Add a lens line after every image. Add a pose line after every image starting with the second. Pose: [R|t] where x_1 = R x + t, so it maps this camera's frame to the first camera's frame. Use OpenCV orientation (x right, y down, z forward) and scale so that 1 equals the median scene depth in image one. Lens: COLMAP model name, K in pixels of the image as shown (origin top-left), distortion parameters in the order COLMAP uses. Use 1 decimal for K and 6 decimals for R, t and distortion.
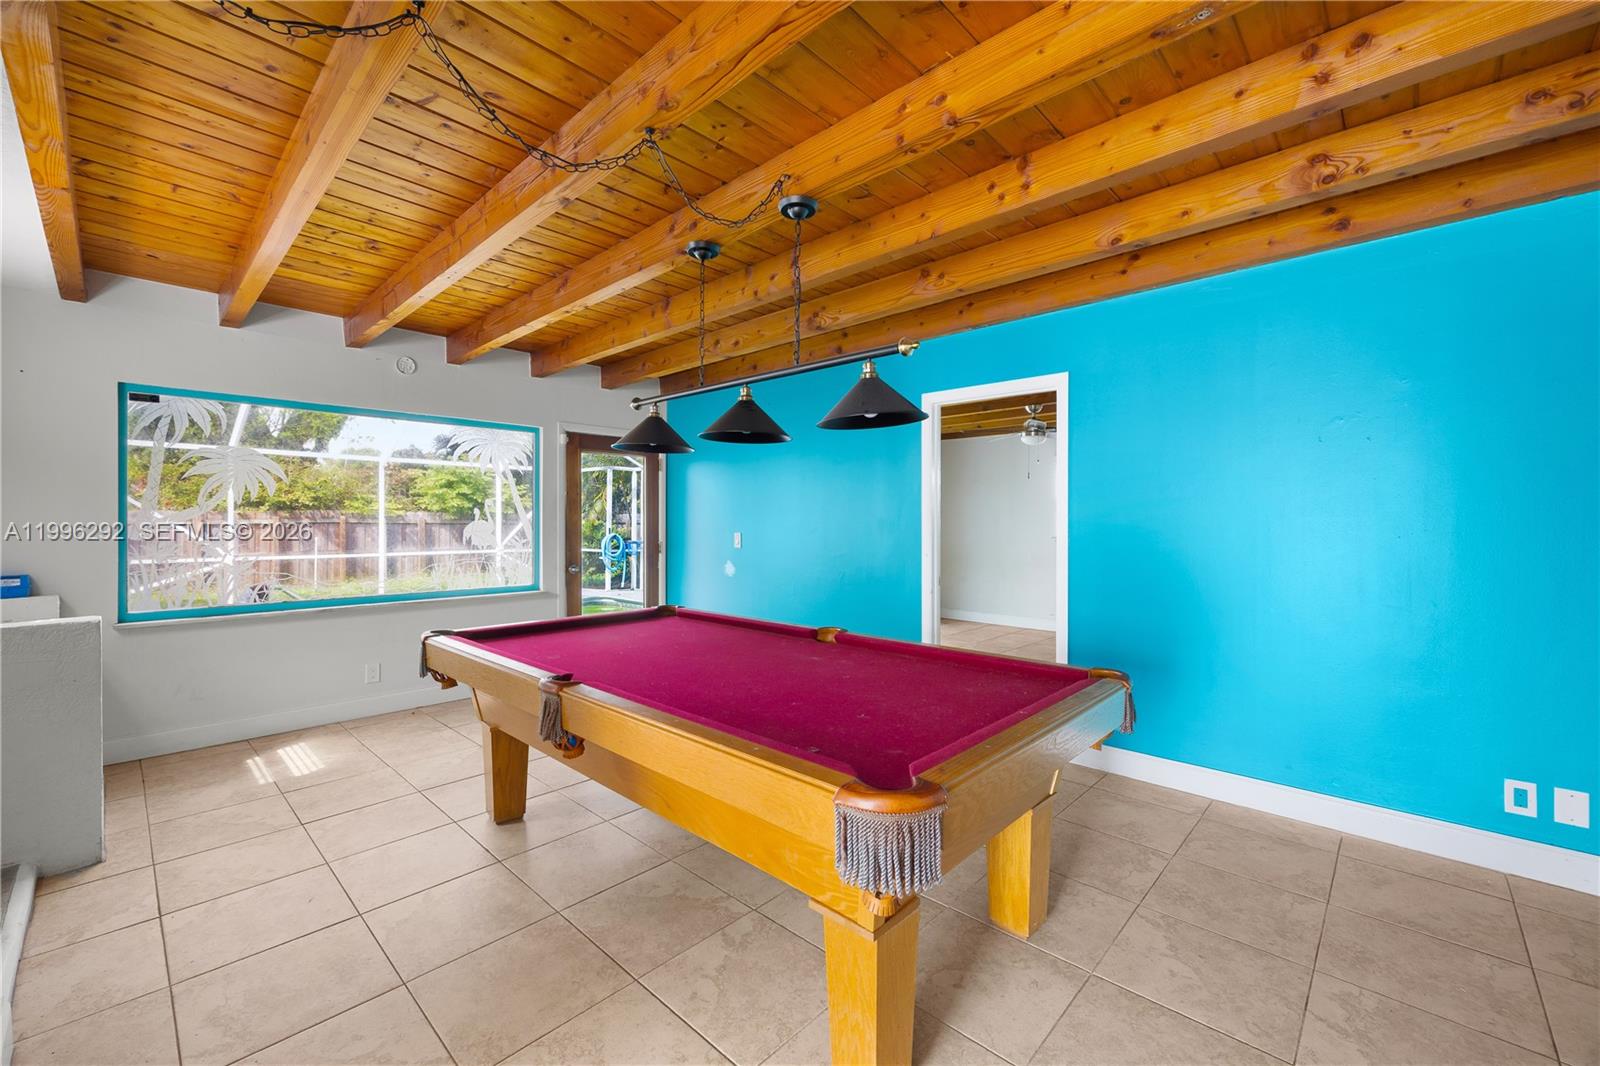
lens RADIAL K [[655.0, 0, 793.3], [0, 655.0, 522.3], [0, 0, 1]] dist [-0.003687, 0.000610]
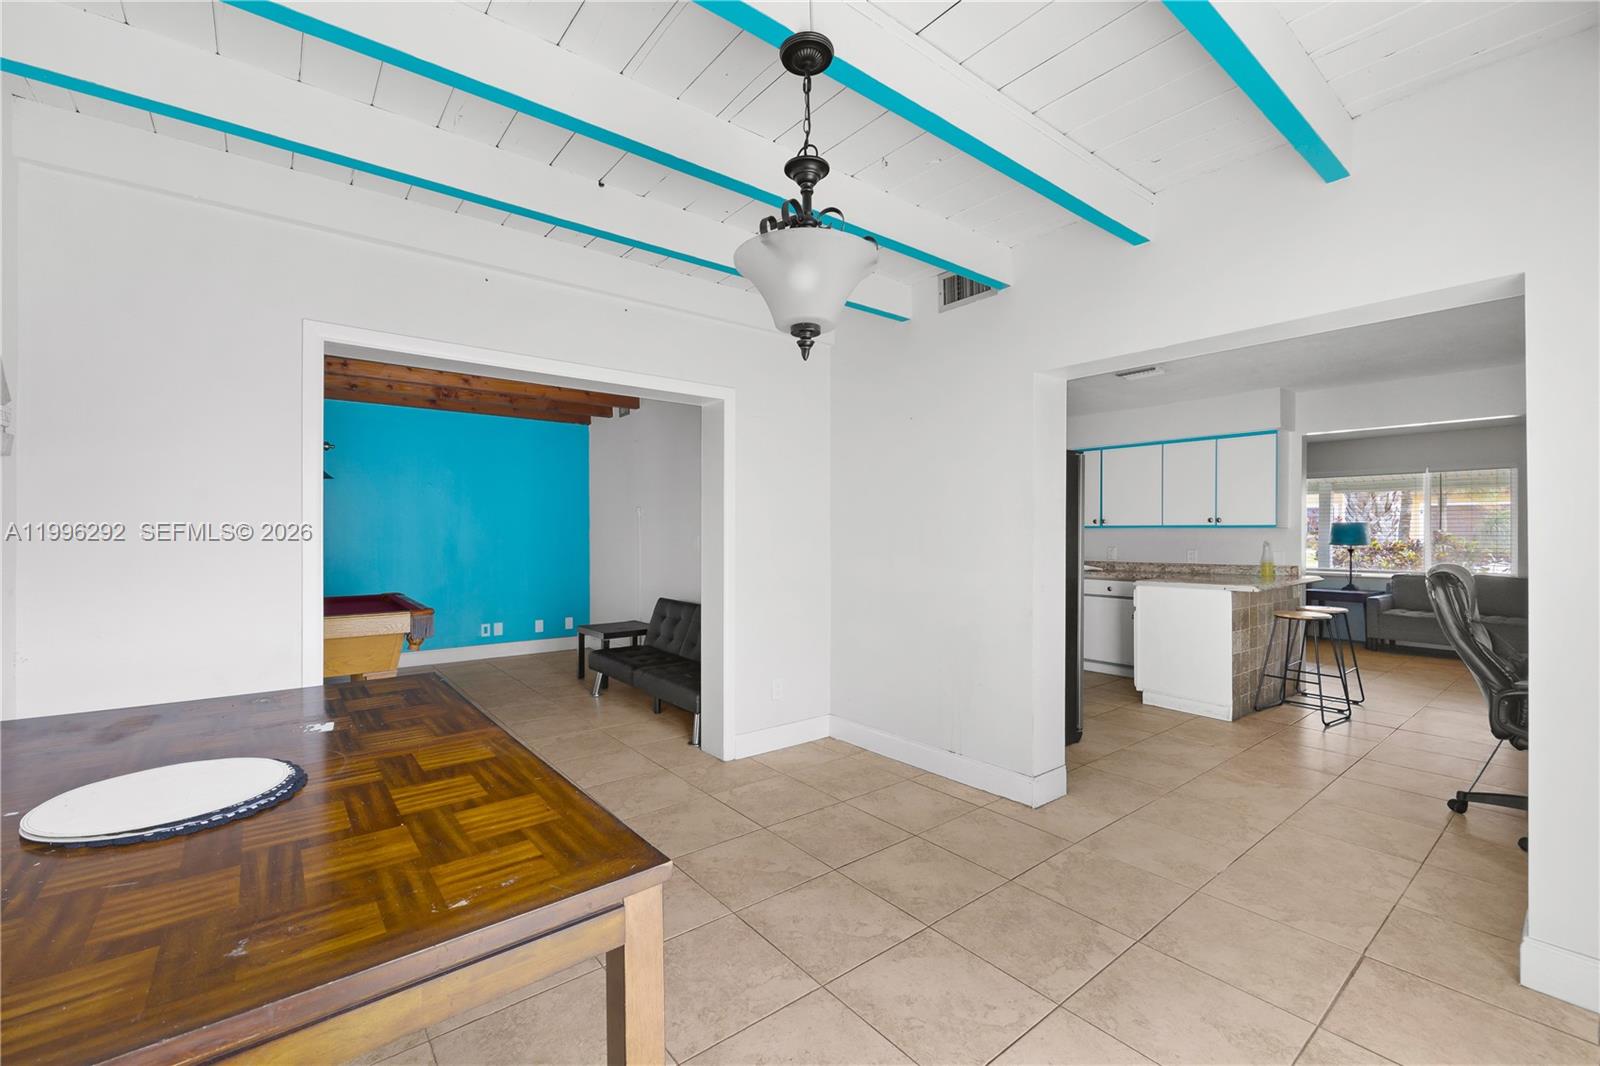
lens RADIAL K [[672.9, 0, 779.0], [0, 672.9, 528.5], [0, 0, 1]] dist [-0.001002, -0.000556]
pose [[0.163658, 0.003075, 0.986512, -0.851921], [-0.001408, 0.999995, -0.002883, -0.002639], [-0.986516, -0.000918, 0.163662, -0.395885]]
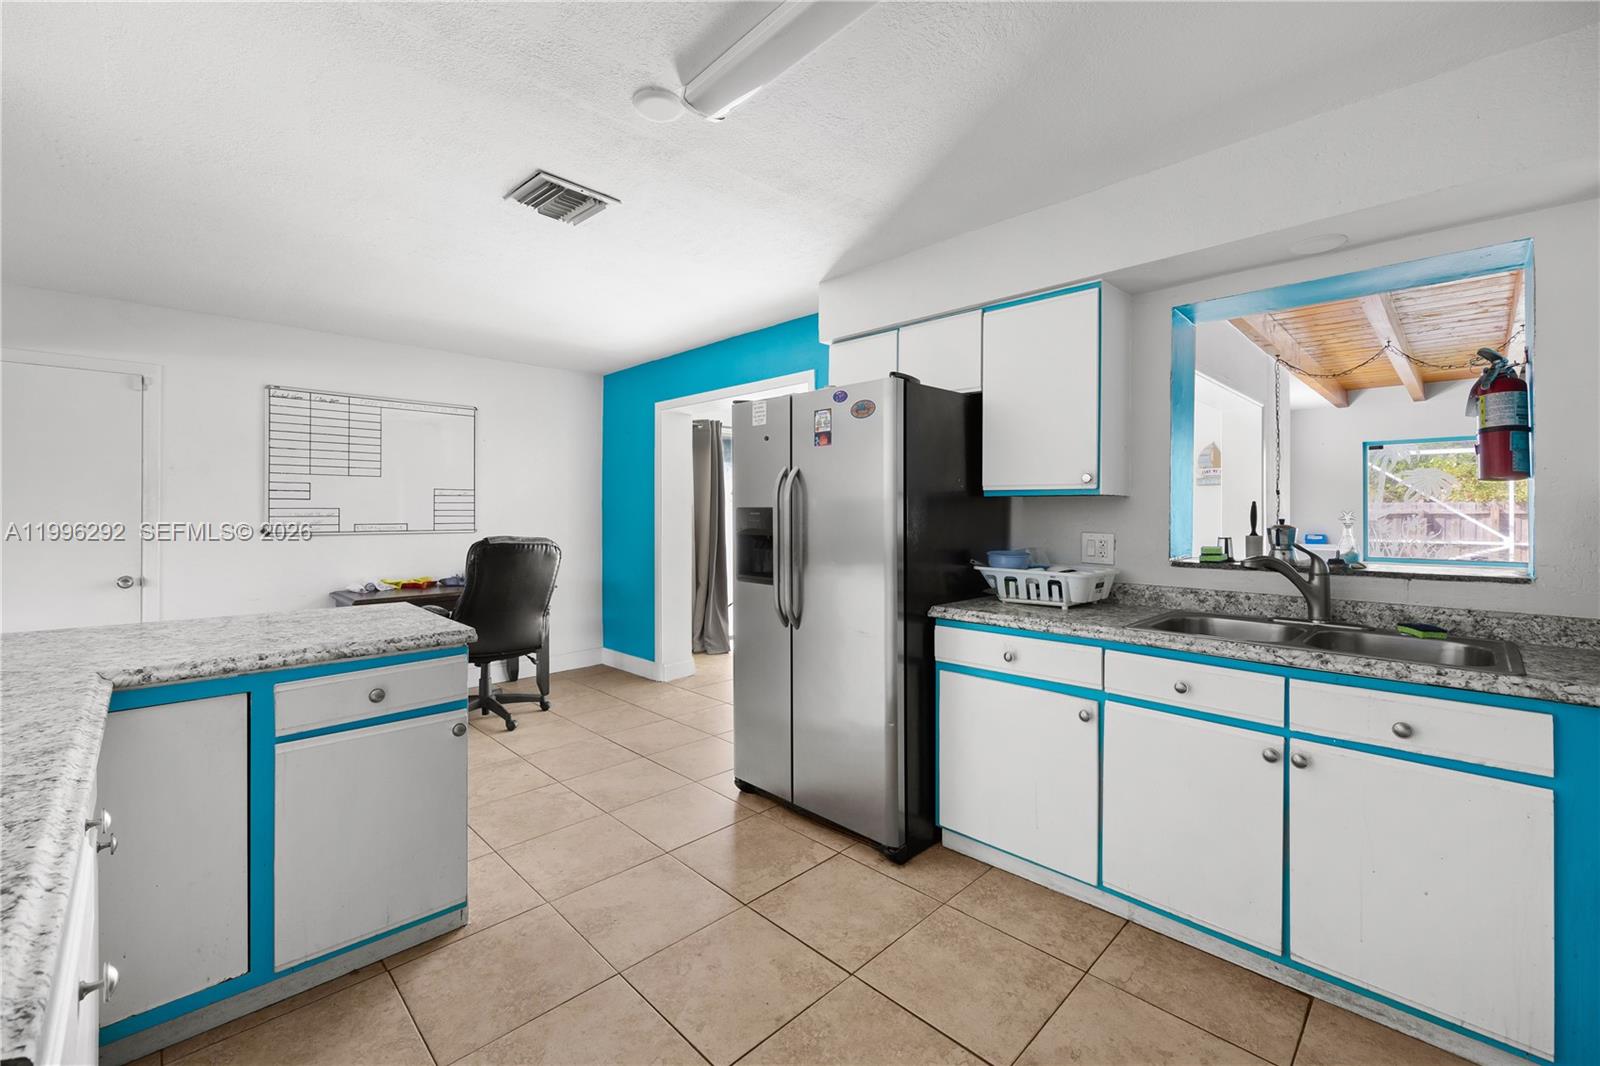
lens RADIAL K [[655.0, 0, 798.0], [0, 655.0, 507.8], [0, 0, 1]] dist [-0.003687, 0.000610]
pose [[-0.037927, -0.007075, -0.999255, 0.914711], [0.000730, 0.999974, -0.007107, 0.001218], [0.999280, -0.000999, -0.037921, -0.582149]]
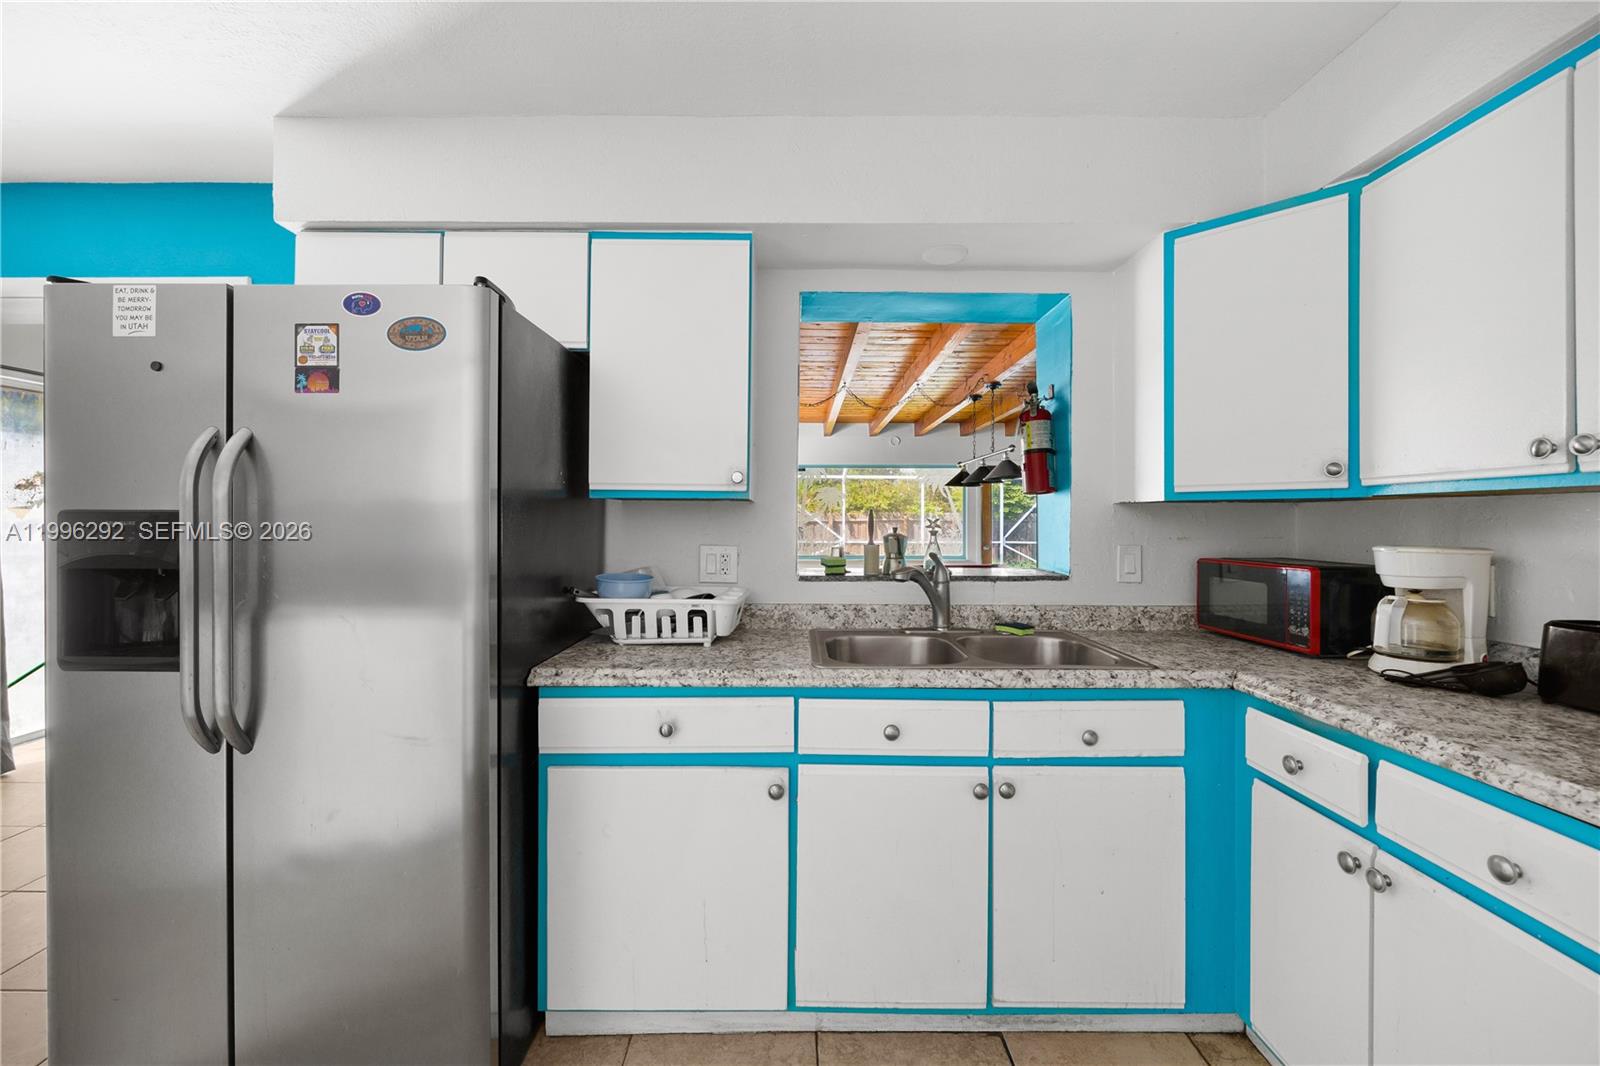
lens RADIAL K [[639.4, 0, 788.5], [0, 639.4, 518.9], [0, 0, 1]] dist [-0.005002, 0.000849]
pose [[0.680191, -0.002060, -0.733032, 0.683562], [0.000669, 0.999997, -0.002190, 0.001107], [0.733034, 0.001000, 0.680191, -0.625605]]
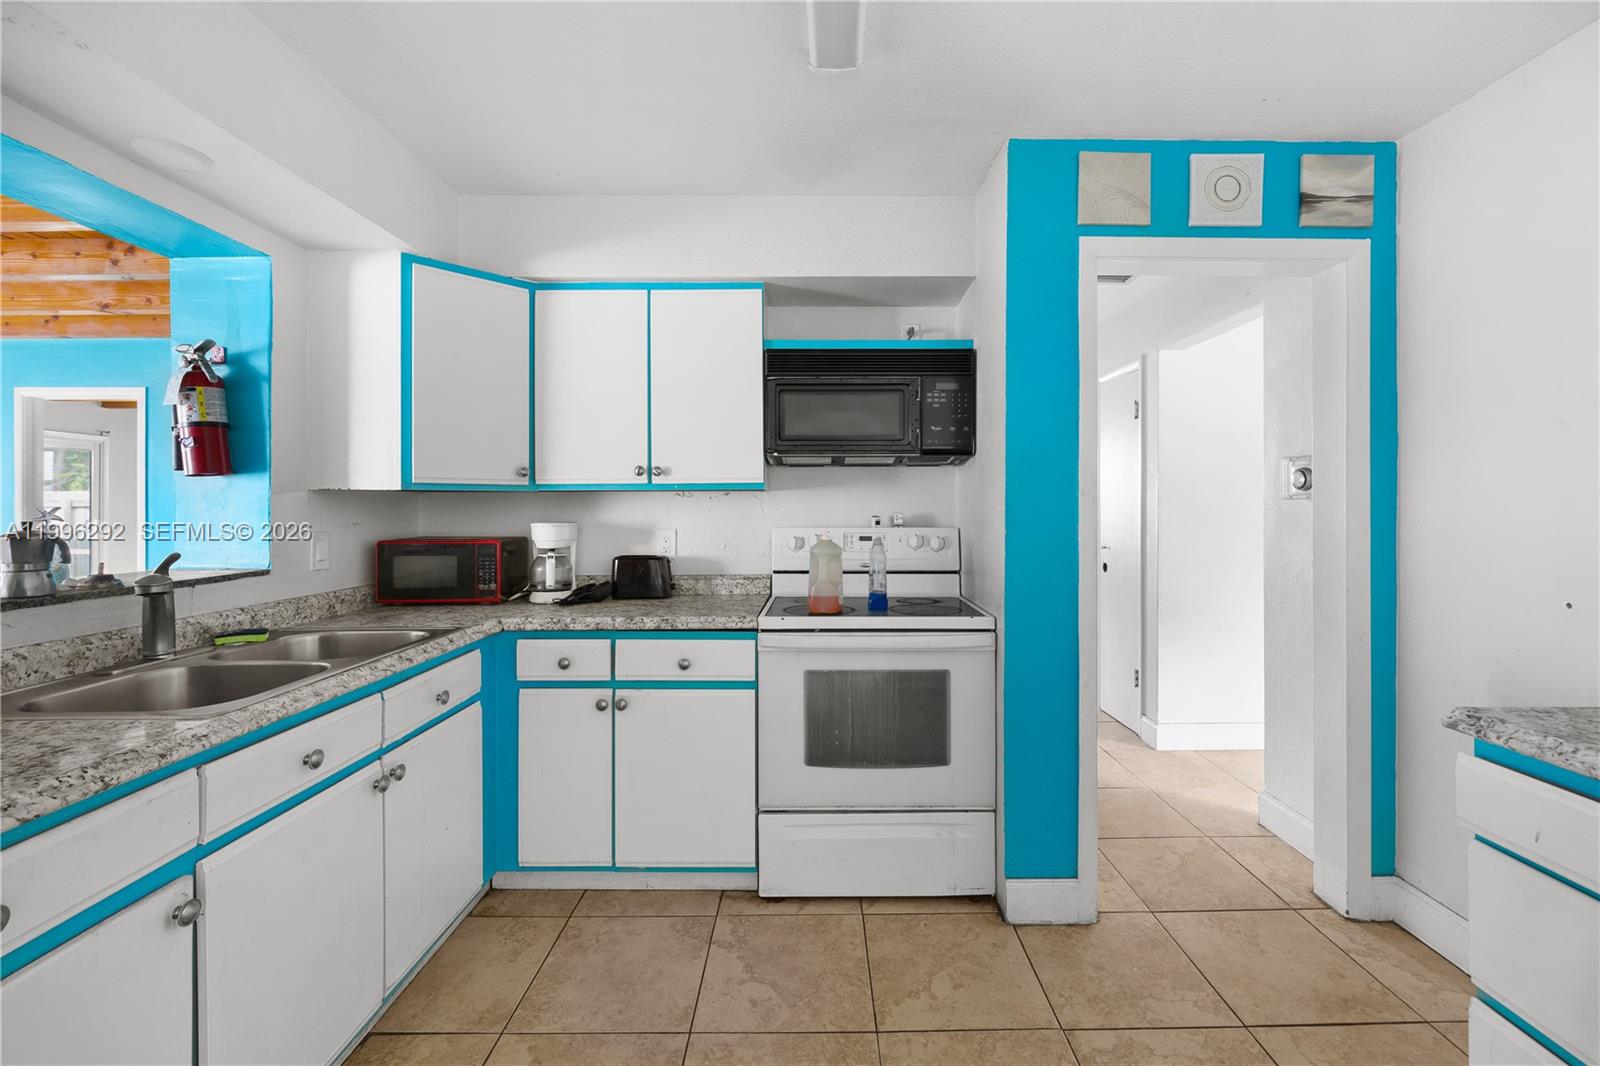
lens RADIAL K [[672.9, 0, 818.6], [0, 672.9, 499.4], [0, 0, 1]] dist [-0.001002, -0.000556]
pose [[0.727216, -0.000252, 0.686409, 0.413489], [0.002714, 0.999993, -0.002508, -0.002649], [-0.686403, 0.003687, 0.727212, -0.739440]]
